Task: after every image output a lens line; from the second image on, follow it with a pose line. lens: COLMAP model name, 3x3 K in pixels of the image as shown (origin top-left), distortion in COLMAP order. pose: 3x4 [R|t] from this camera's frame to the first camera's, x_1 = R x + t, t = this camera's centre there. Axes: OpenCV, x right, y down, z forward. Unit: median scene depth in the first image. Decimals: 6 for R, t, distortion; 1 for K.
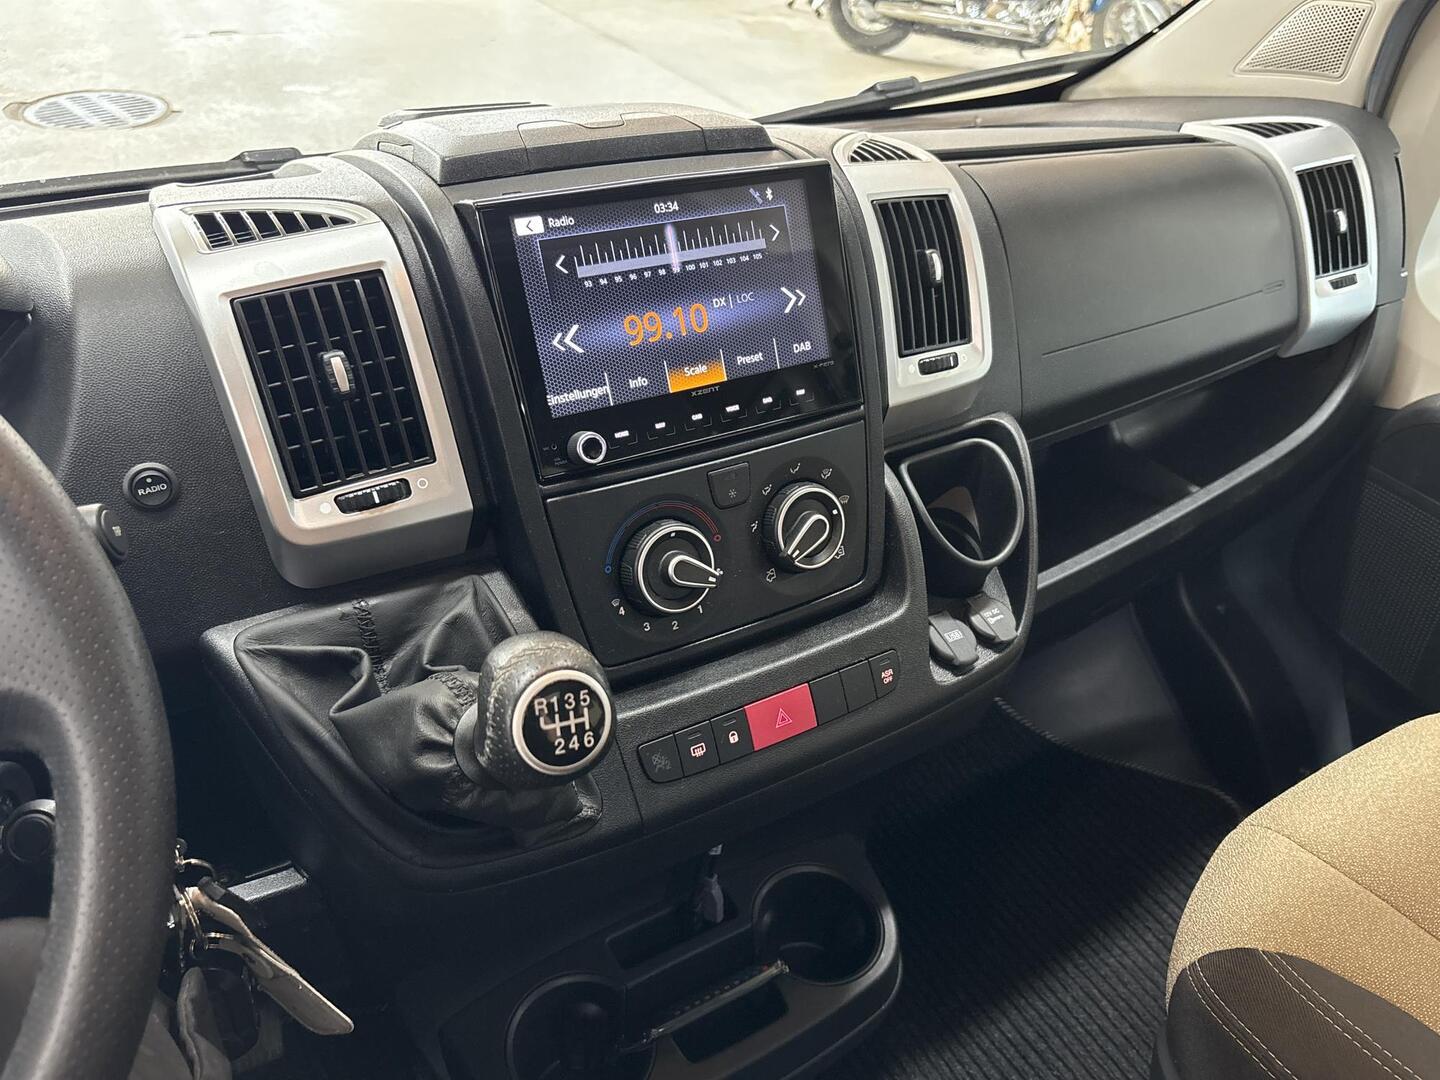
lens RADIAL K [[1119.4, 0, 723.2], [0, 1119.4, 539.9], [0, 0, 1]] dist [0.044252, -0.061850]
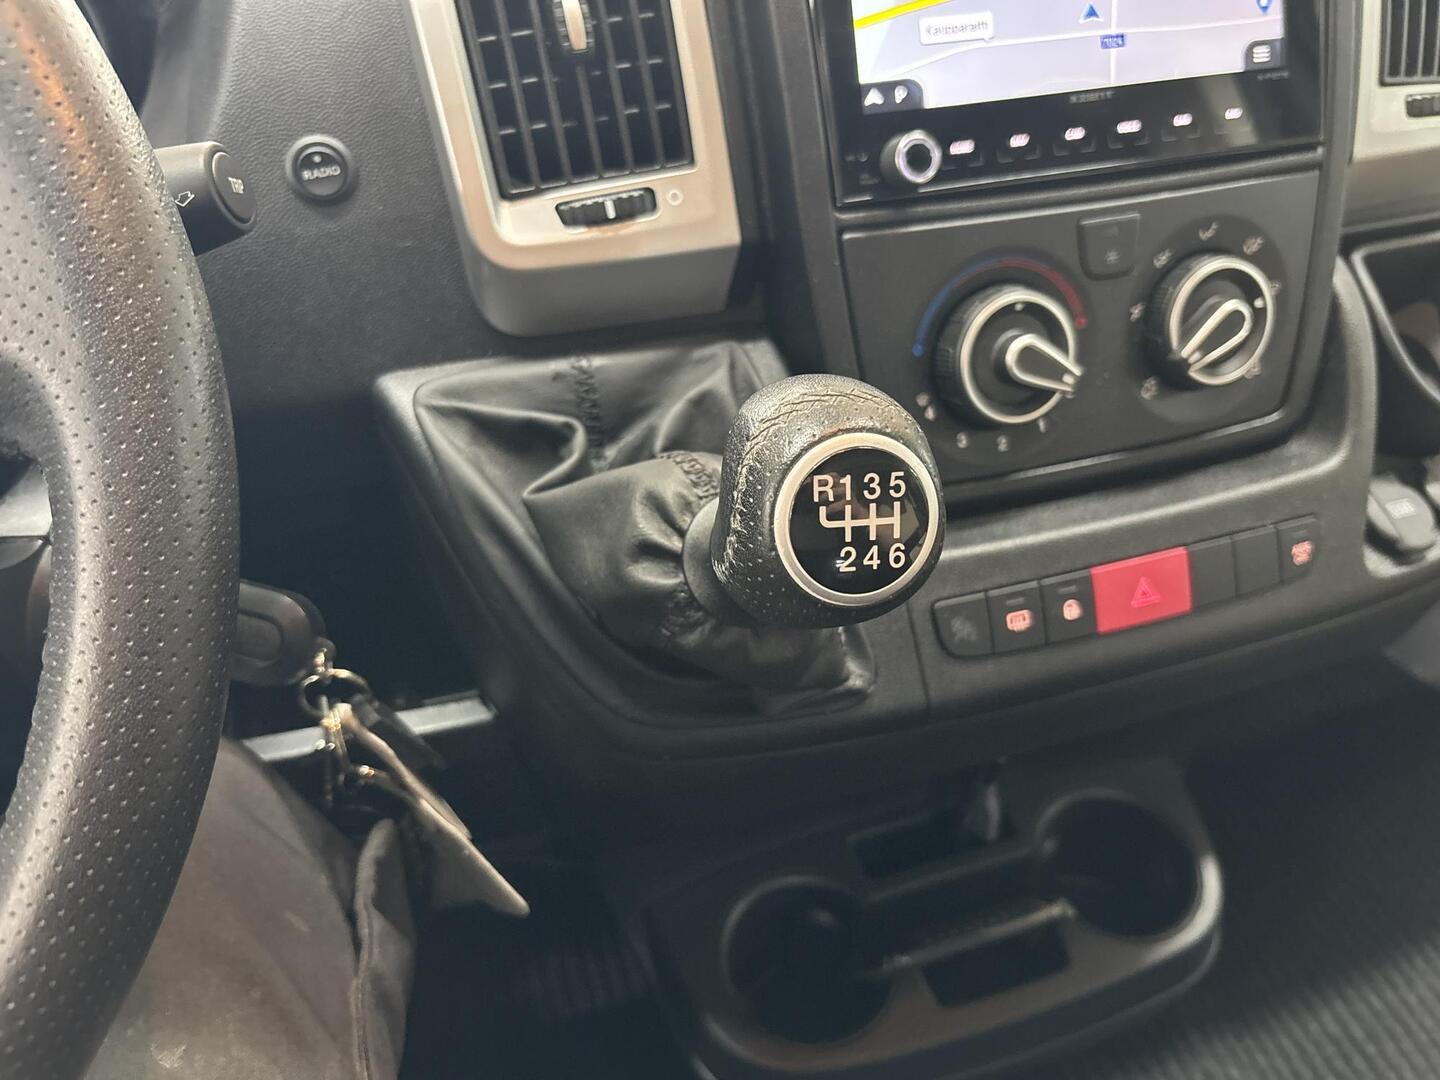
lens RADIAL K [[1119.4, 0, 731.6], [0, 1119.4, 532.5], [0, 0, 1]] dist [0.044252, -0.061850]
pose [[0.971322, 0.108259, -0.211690, -0.057427], [-0.087770, 0.990705, 0.103926, 0.079450], [0.220973, -0.082366, 0.971796, 0.290605]]
